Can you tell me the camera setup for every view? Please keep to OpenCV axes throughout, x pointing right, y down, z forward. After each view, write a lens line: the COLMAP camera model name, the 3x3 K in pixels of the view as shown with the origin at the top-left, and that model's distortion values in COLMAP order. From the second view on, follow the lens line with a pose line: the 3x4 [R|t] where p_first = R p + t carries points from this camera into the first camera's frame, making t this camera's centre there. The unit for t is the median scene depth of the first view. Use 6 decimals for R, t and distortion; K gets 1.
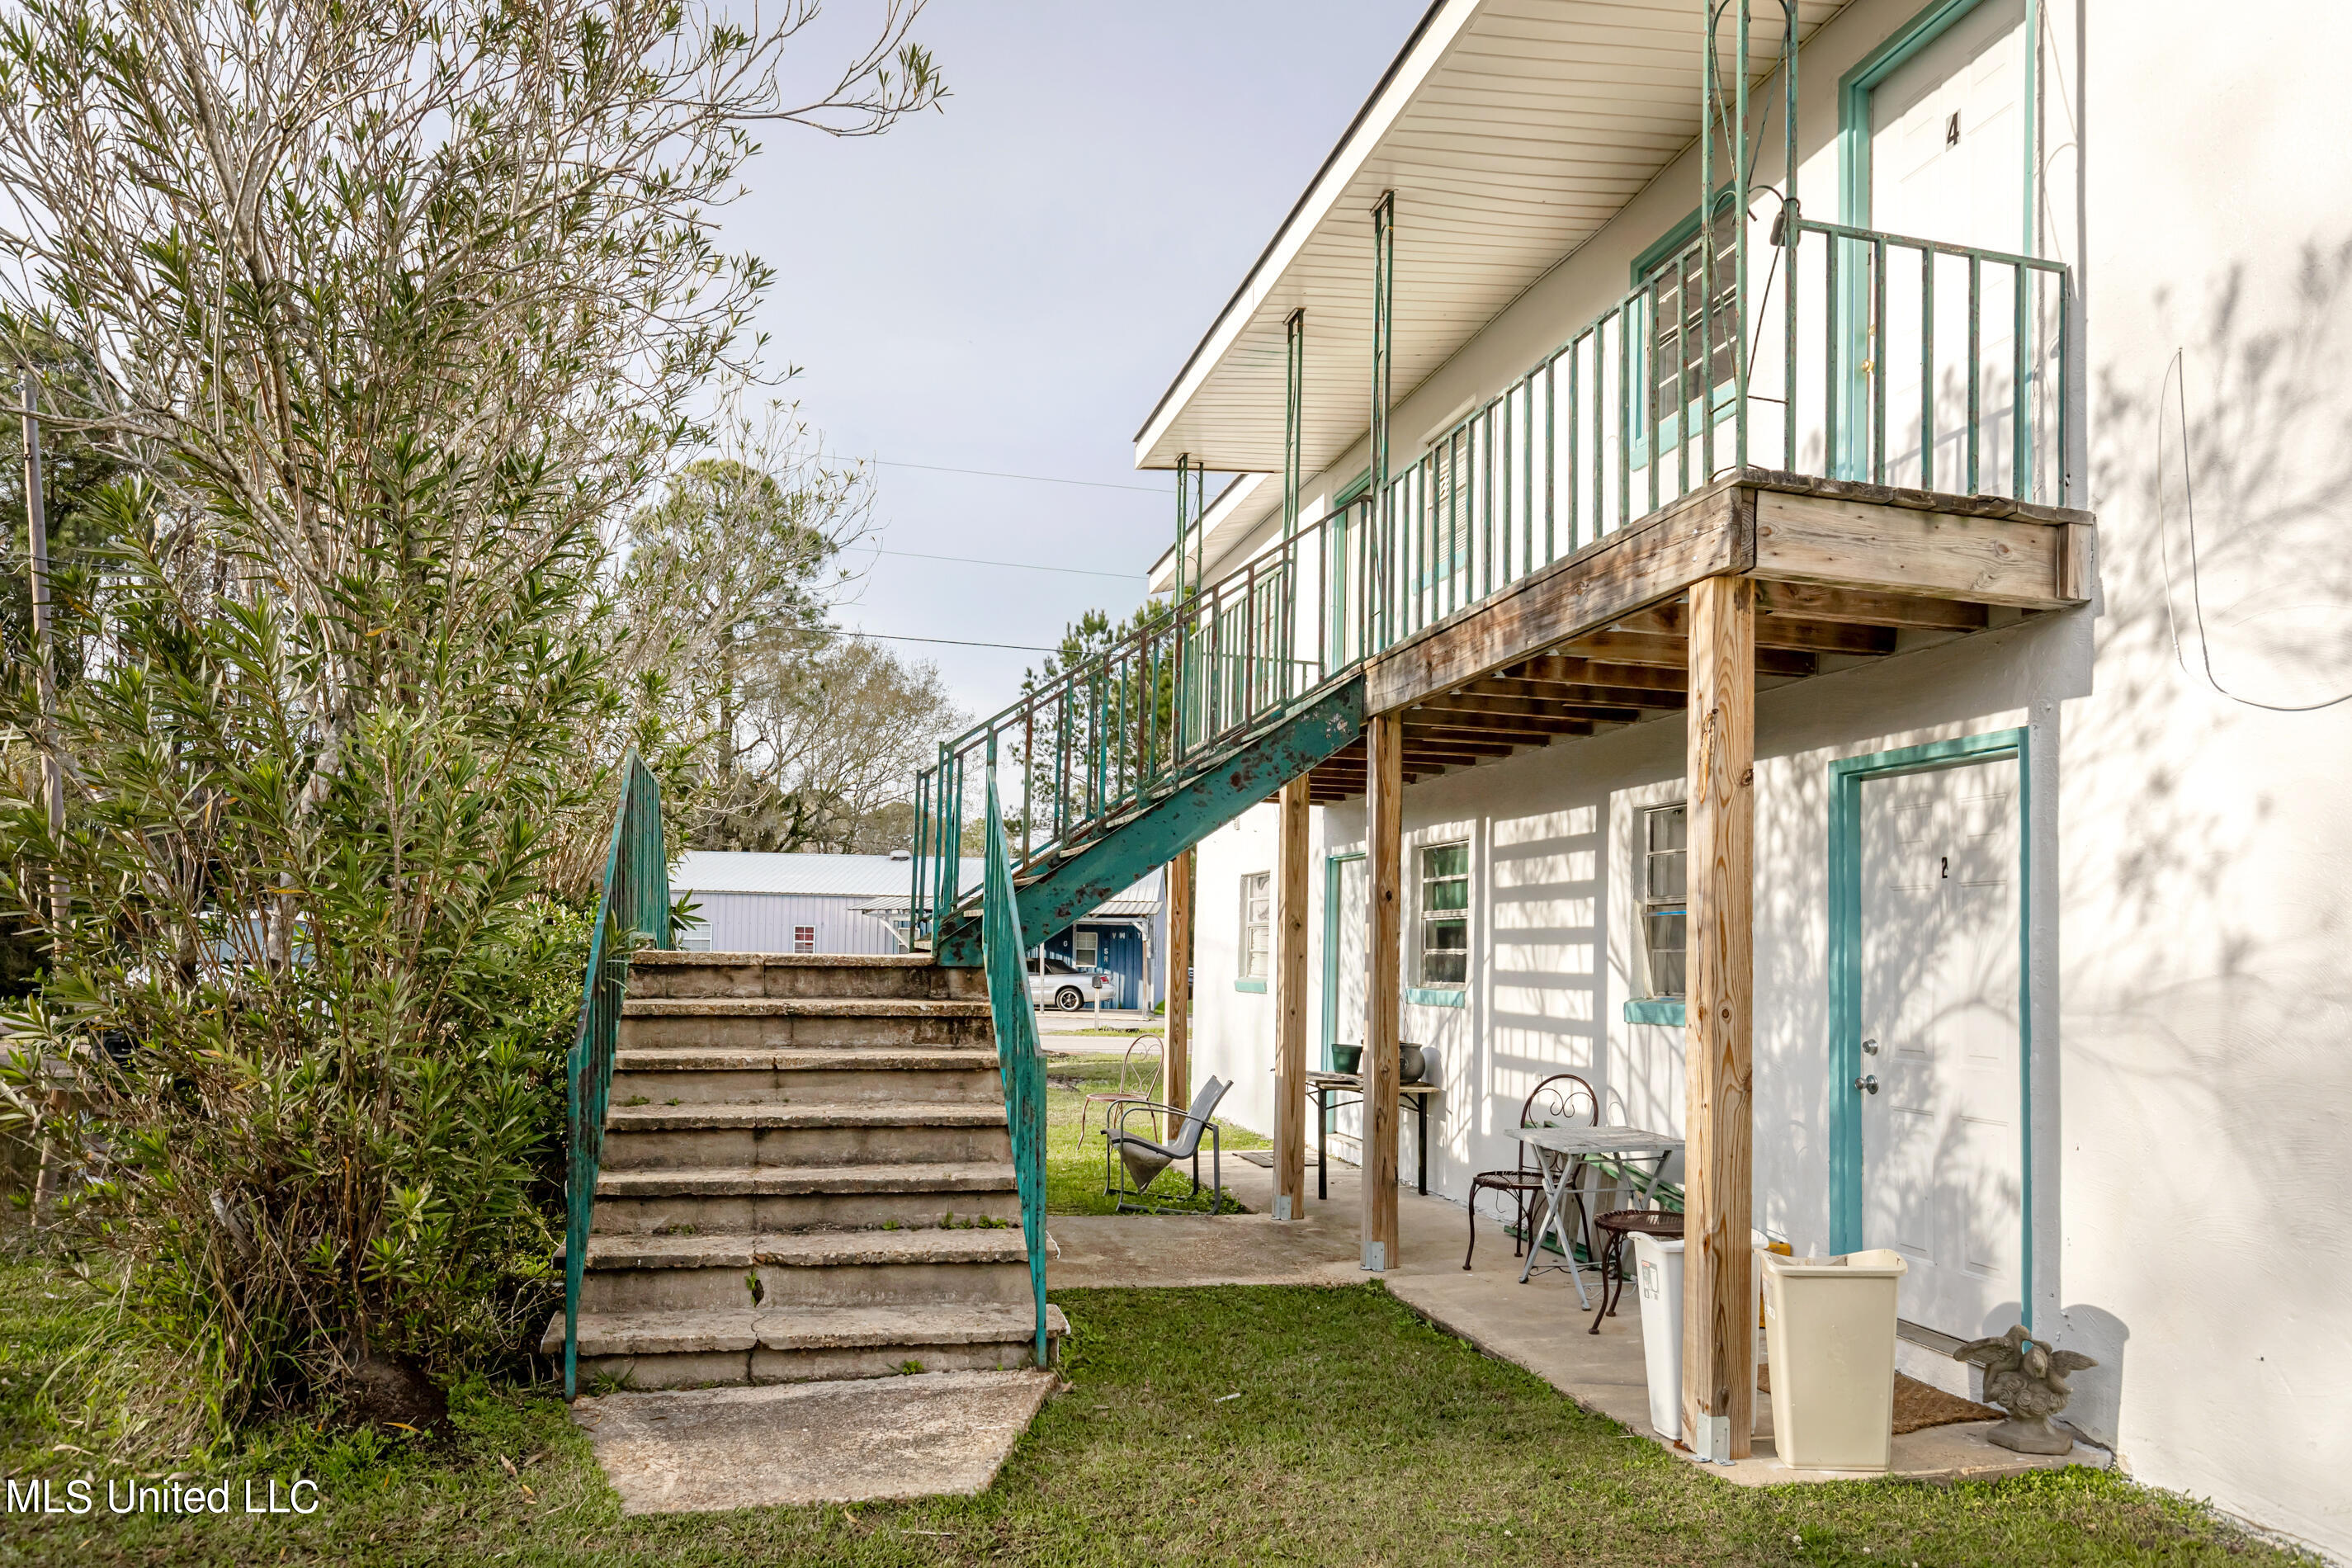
lens RADIAL K [[1576.7, 0, 1179.9], [0, 1576.7, 922.5], [0, 0, 1]] dist [0.002711, 0.002275]
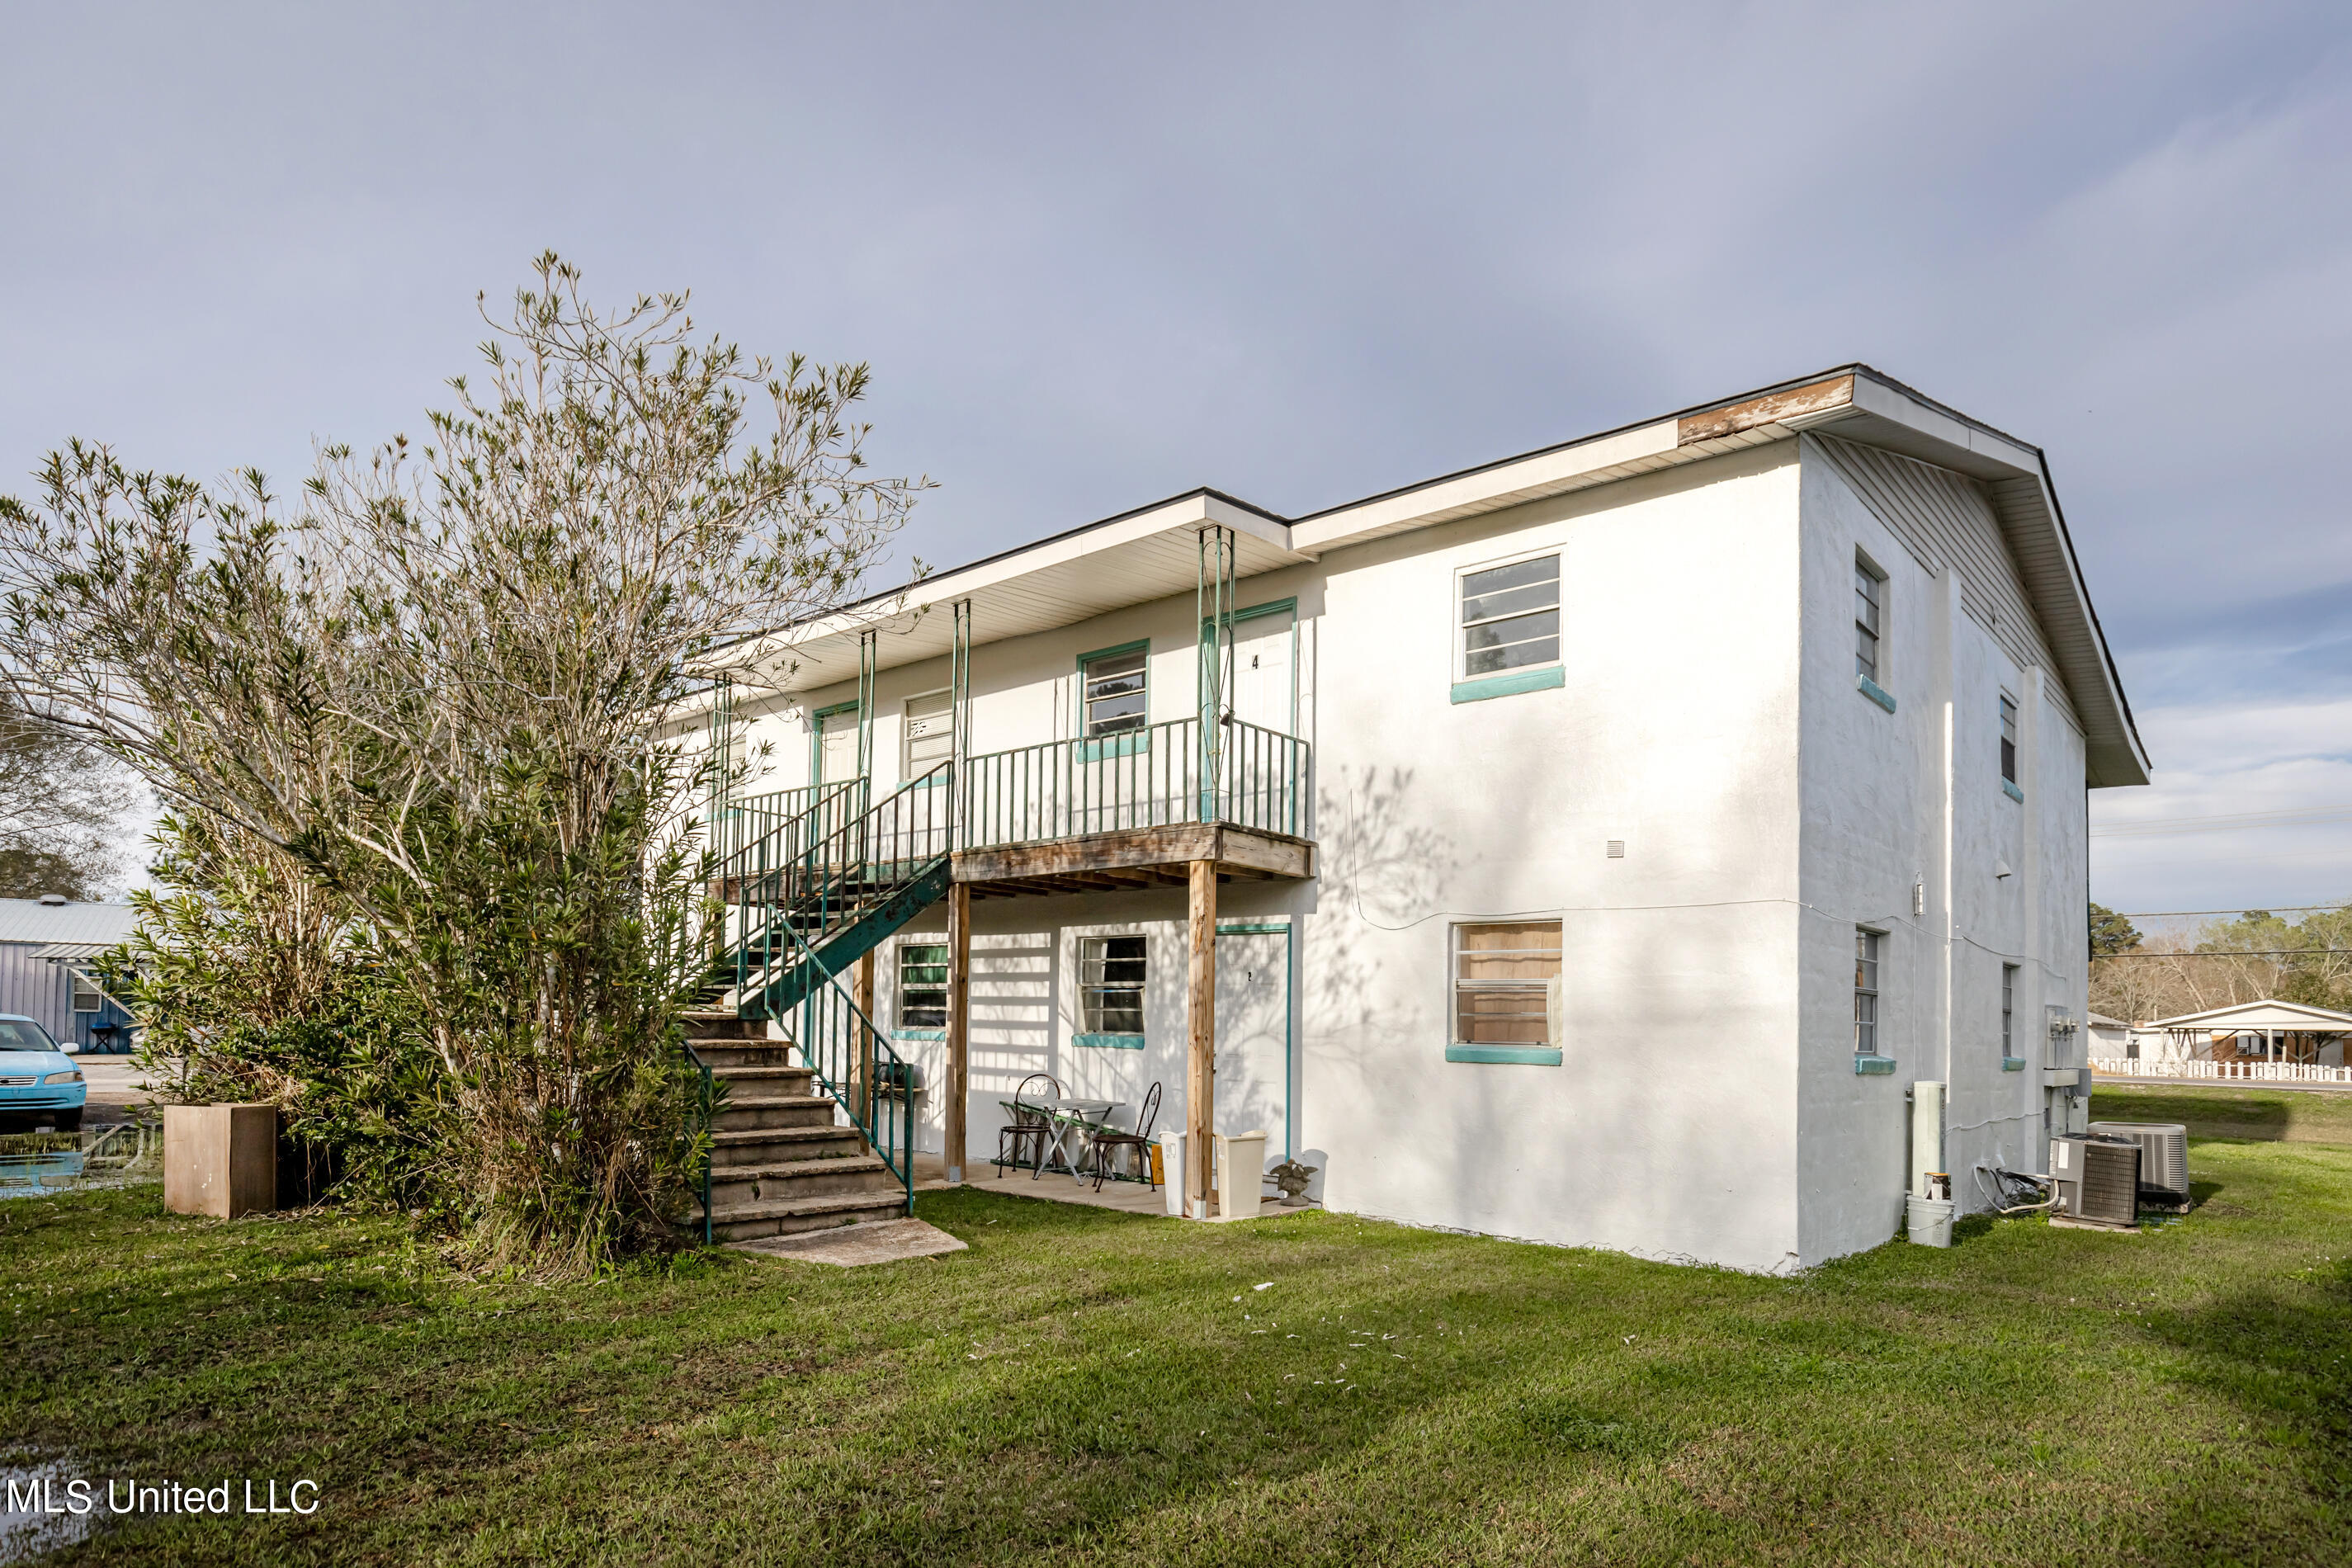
lens RADIAL K [[1362.8, 0, 1181.2], [0, 1362.8, 1016.6], [0, 0, 1]] dist [0.001230, 0.000426]
pose [[0.815317, -0.002483, 0.579010, -0.837499], [-0.016583, 0.999480, 0.027637, -0.032470], [-0.578778, -0.032135, 0.814852, -0.649534]]
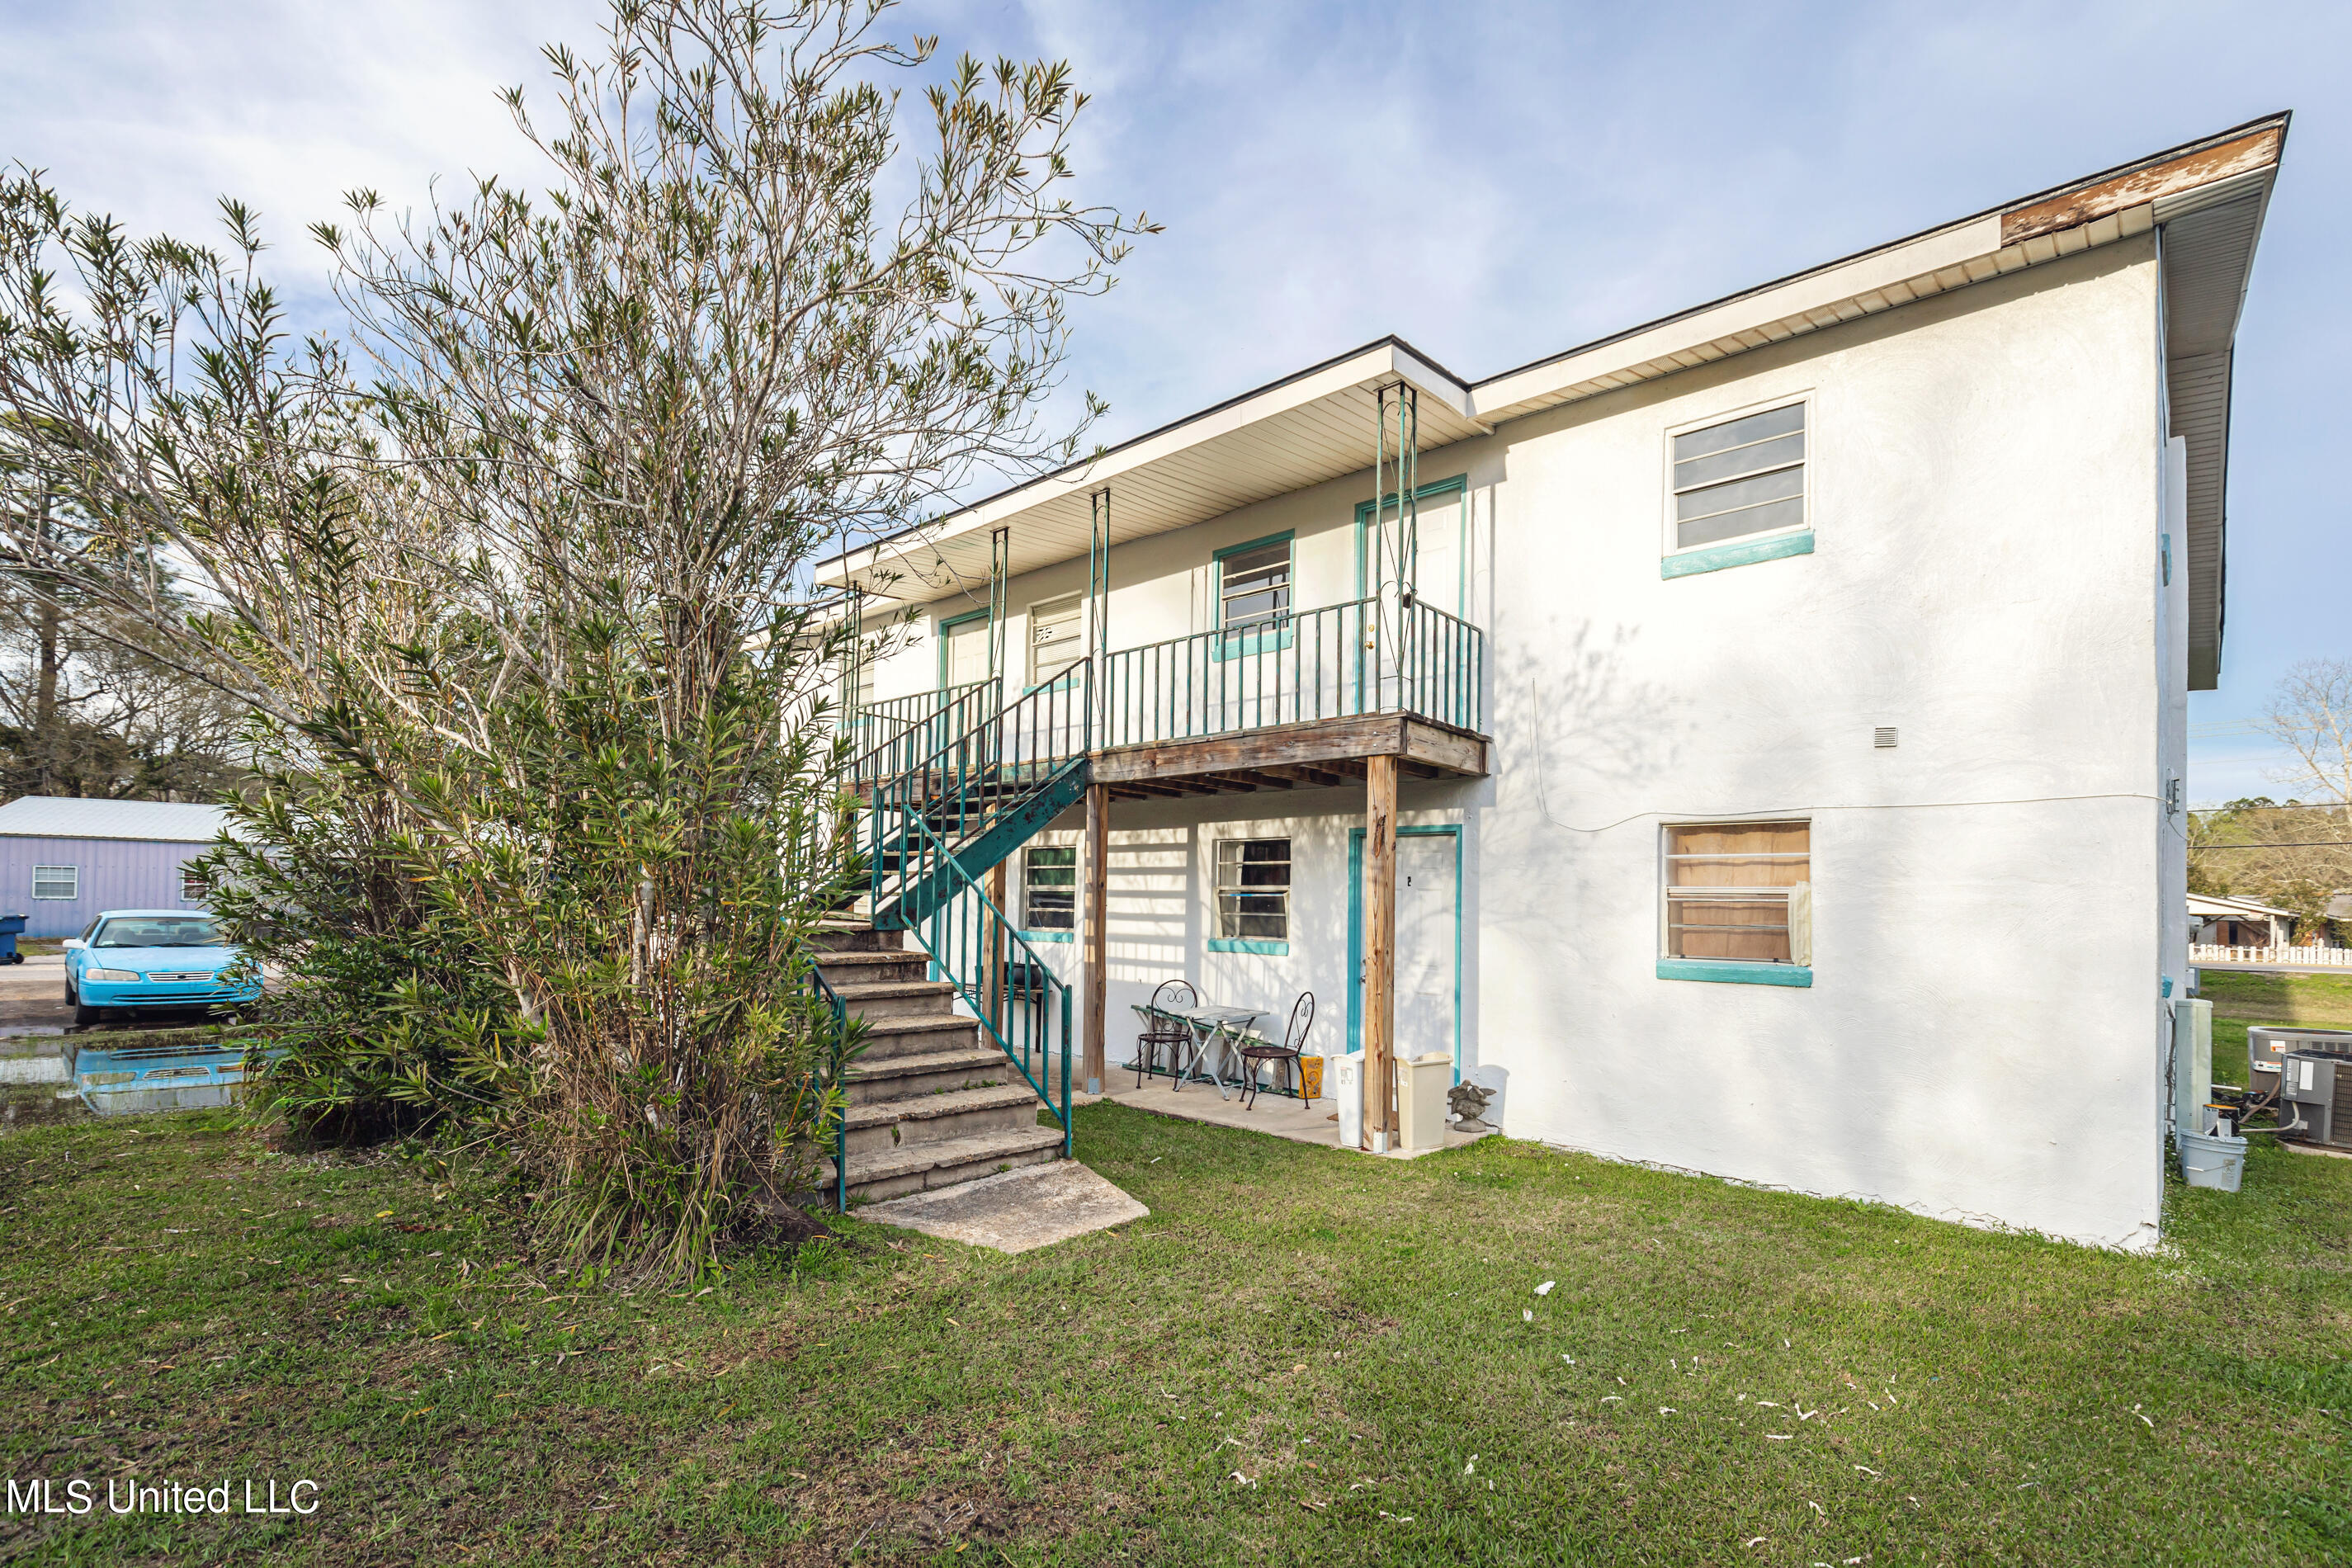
lens RADIAL K [[1076.3, 0, 1180.6], [0, 1076.3, 900.8], [0, 0, 1]] dist [0.000343, -0.000270]
pose [[0.830020, -0.003705, 0.557721, -0.676748], [-0.015161, 0.999459, 0.029202, -0.050992], [-0.557528, -0.032694, 0.829514, -0.086534]]
